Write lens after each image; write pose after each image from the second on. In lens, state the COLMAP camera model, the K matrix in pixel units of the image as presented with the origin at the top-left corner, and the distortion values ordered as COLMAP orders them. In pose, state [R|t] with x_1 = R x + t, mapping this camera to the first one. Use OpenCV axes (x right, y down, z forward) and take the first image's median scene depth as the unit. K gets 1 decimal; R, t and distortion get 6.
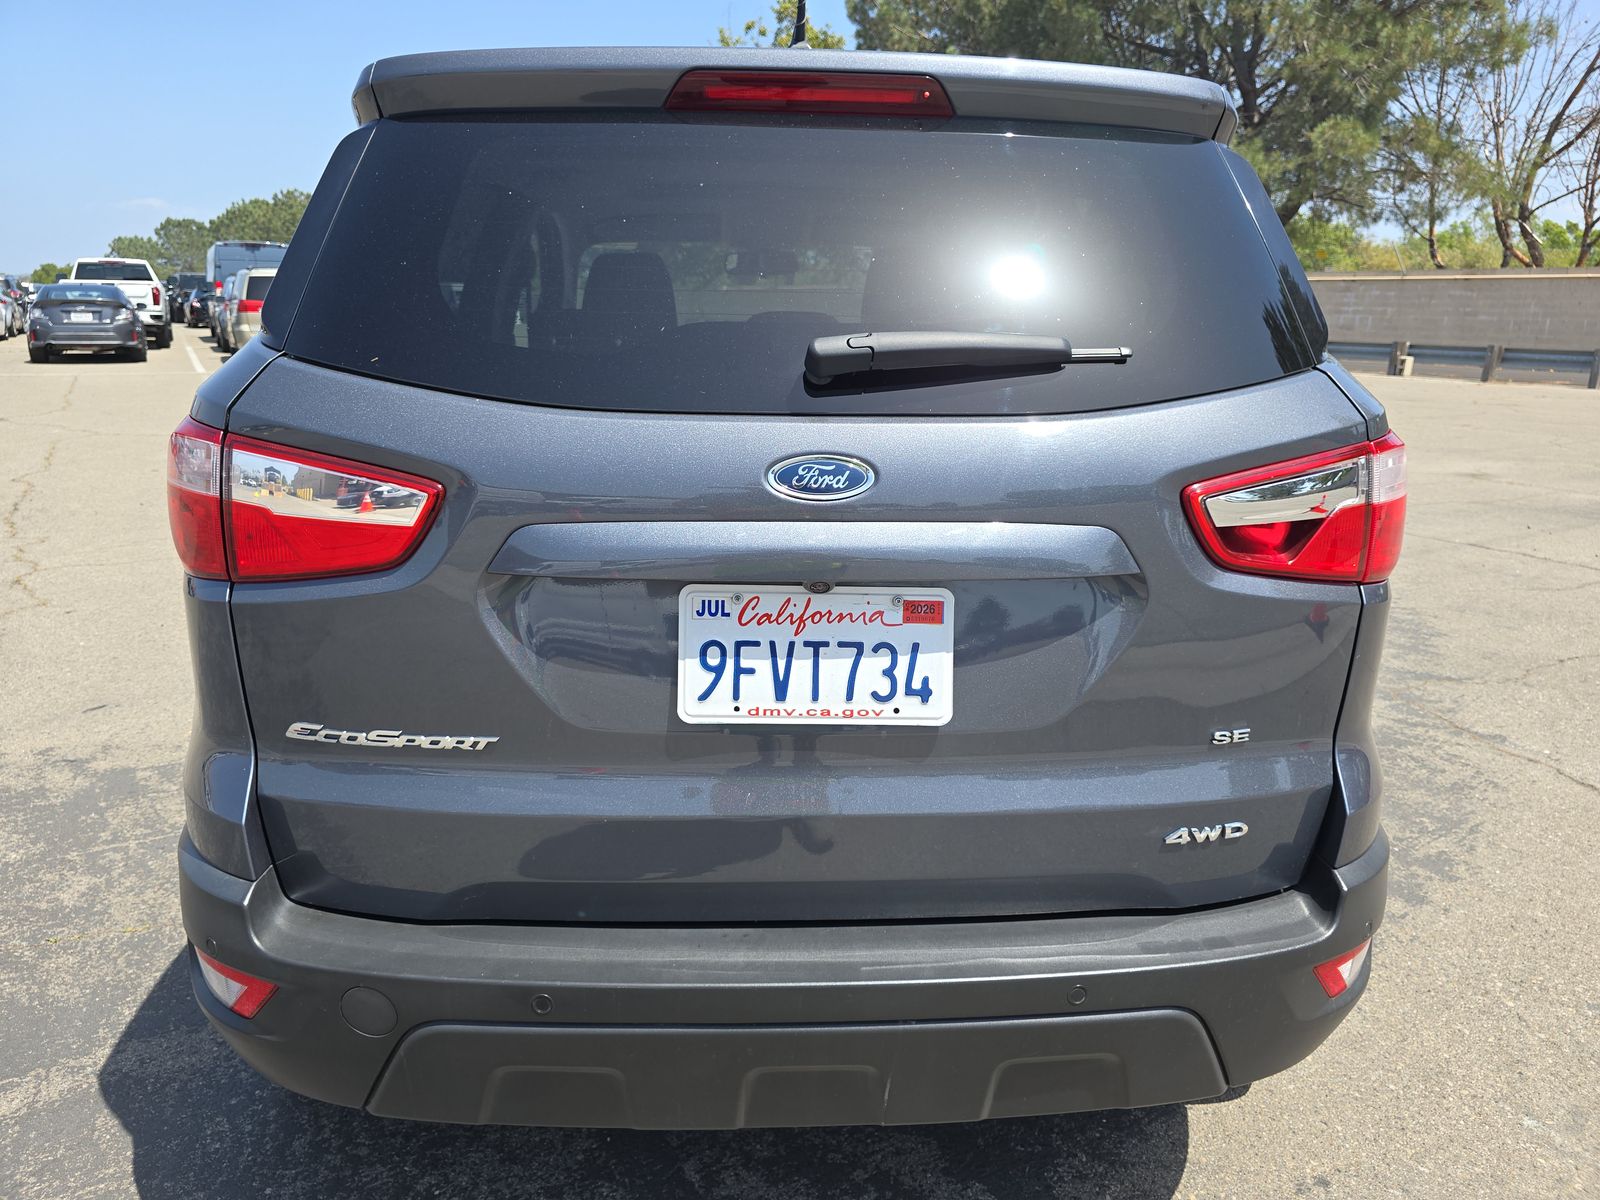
lens RADIAL K [[1123.6, 0, 800.0], [0, 1123.6, 600.0], [0, 0, 1]] dist [0.082253, -0.000984]
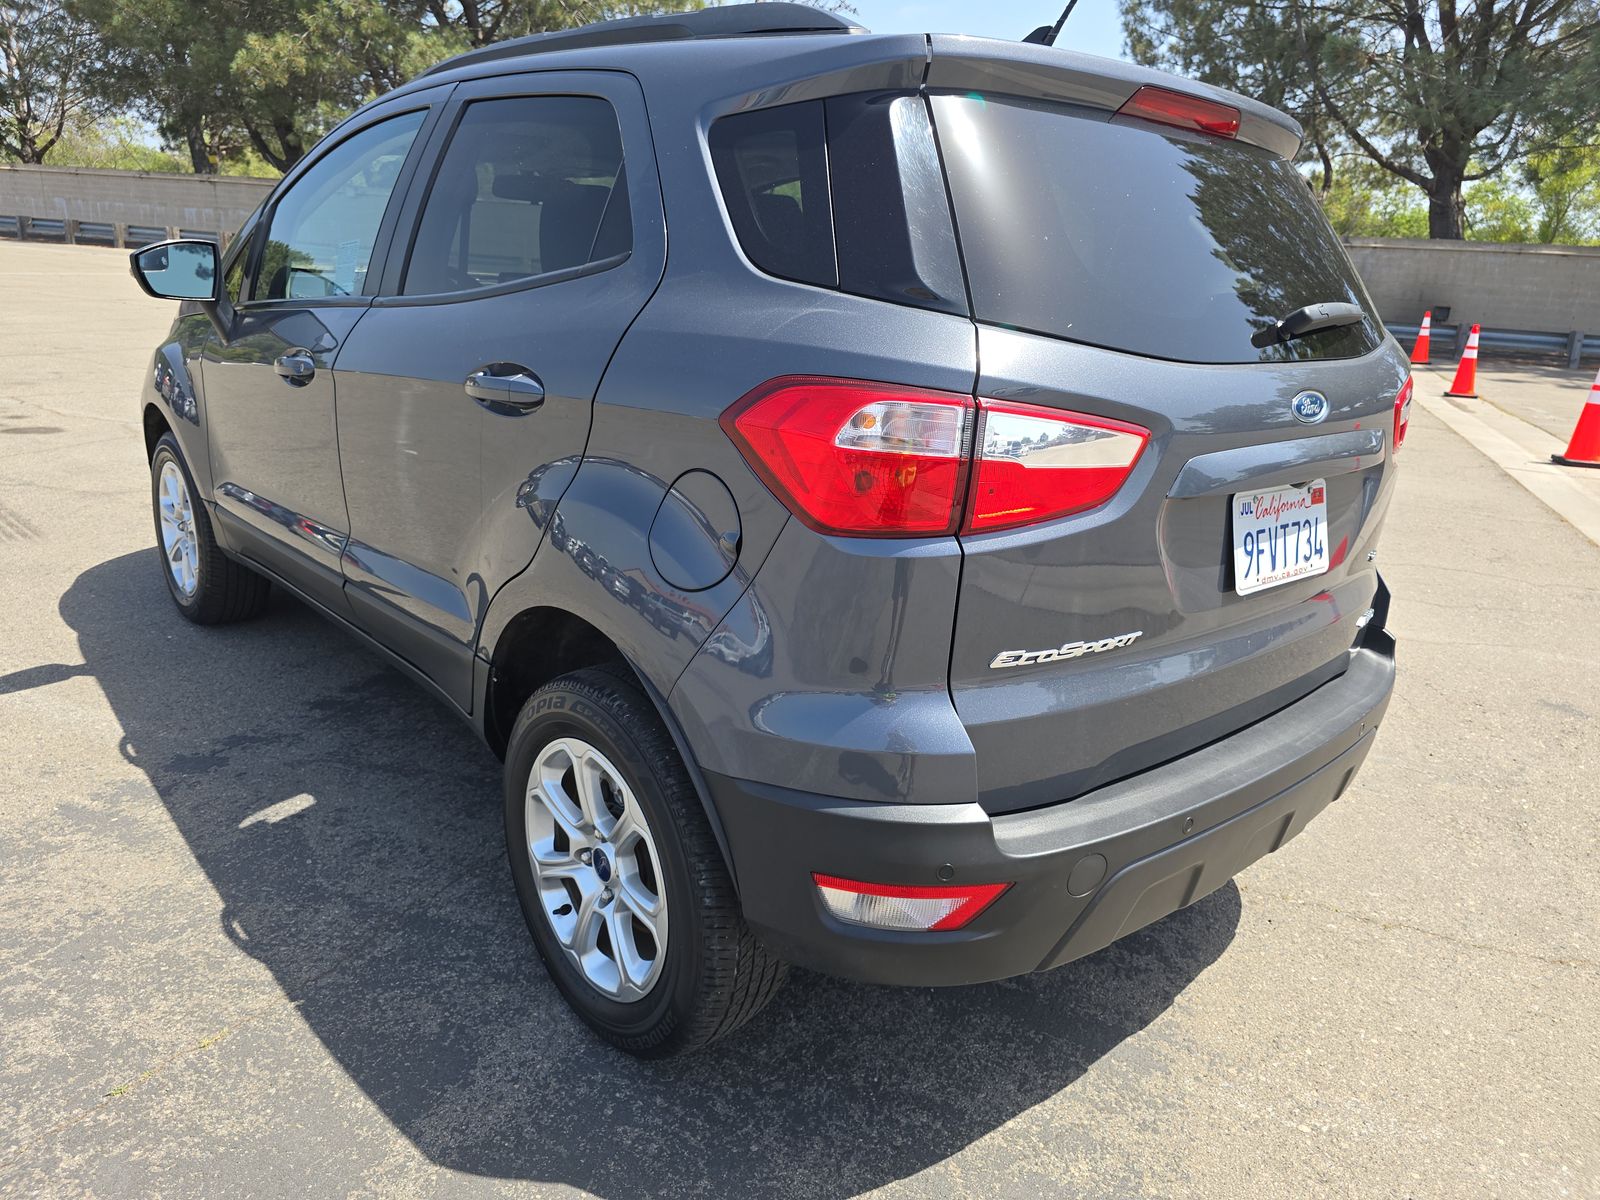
lens RADIAL K [[1047.2, 0, 800.0], [0, 1047.2, 600.0], [0, 0, 1]] dist [0.075764, 0.000406]
pose [[0.776464, -0.154557, 0.610914, -1.291034], [0.131659, 0.987849, 0.082581, -0.060214], [-0.616254, 0.016311, 0.787378, 0.318810]]
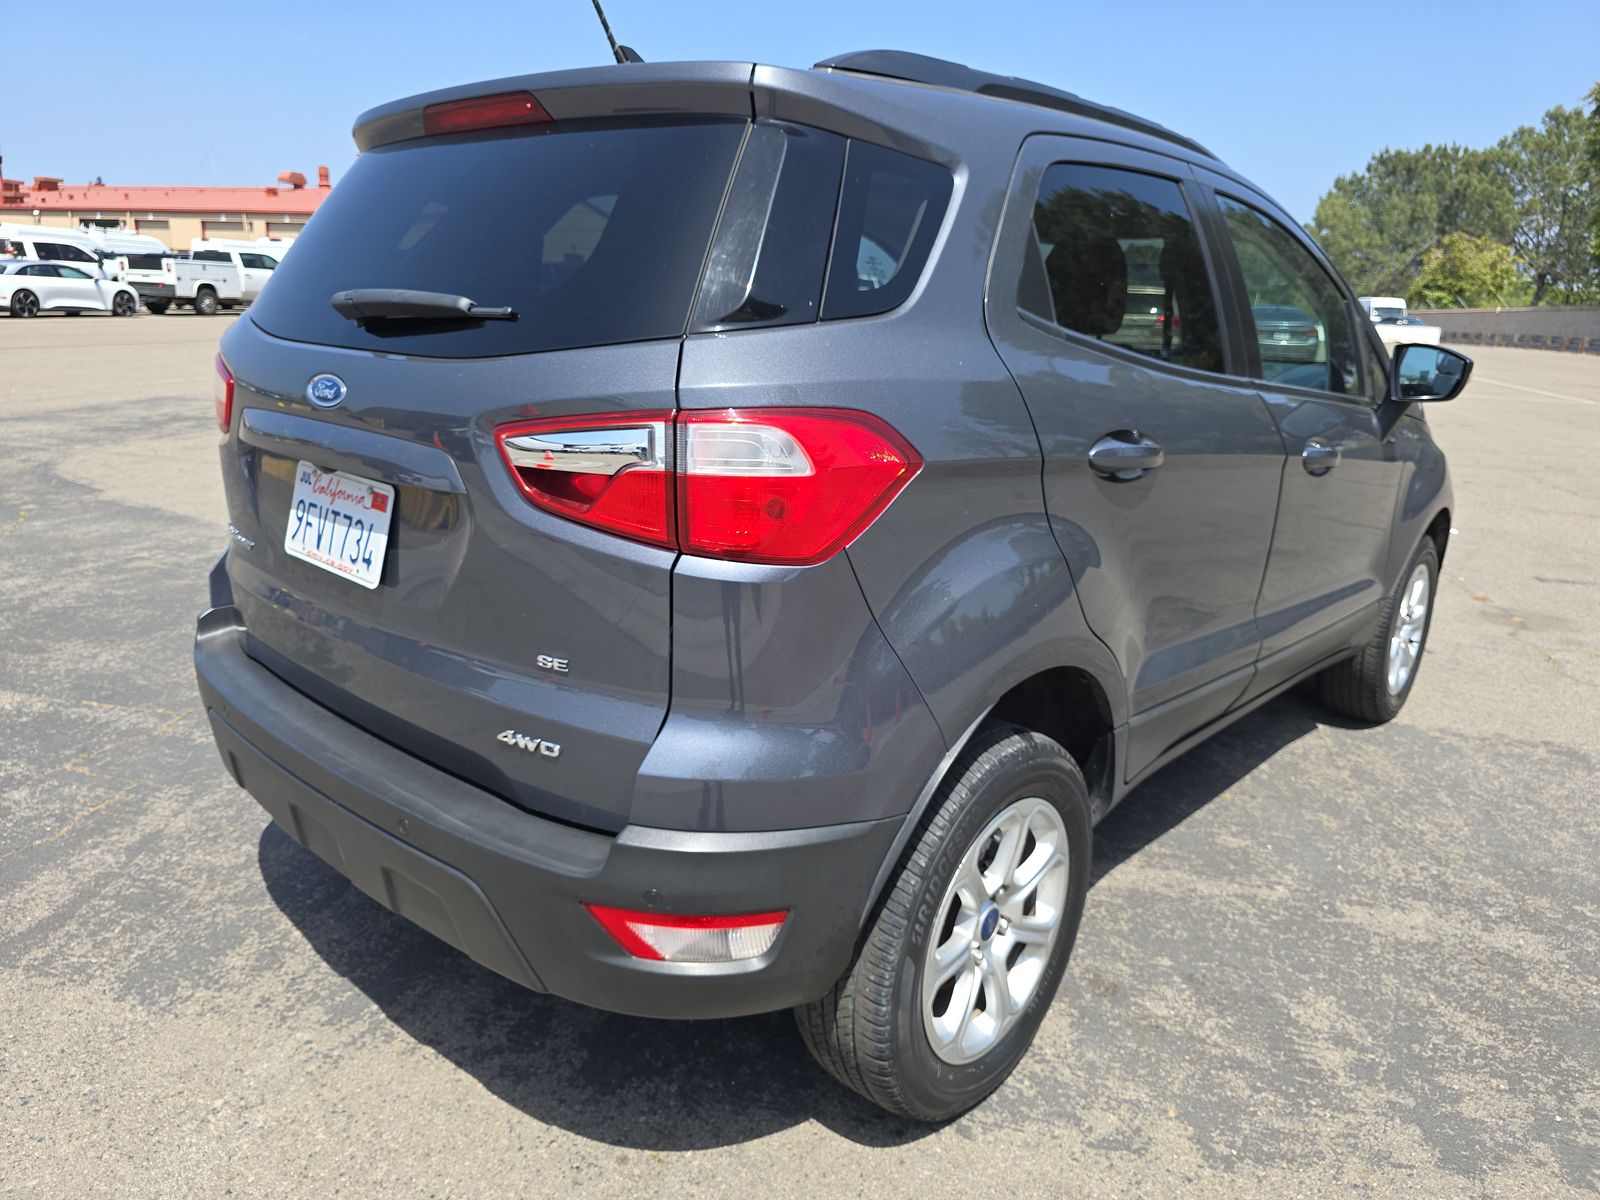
lens RADIAL K [[1123.6, 0, 800.0], [0, 1123.6, 600.0], [0, 0, 1]] dist [0.082253, -0.000984]
pose [[0.701967, 0.199467, -0.683707, 1.392221], [-0.221922, 0.973447, 0.056147, -0.062084], [0.676752, 0.112316, 0.727593, 0.375489]]
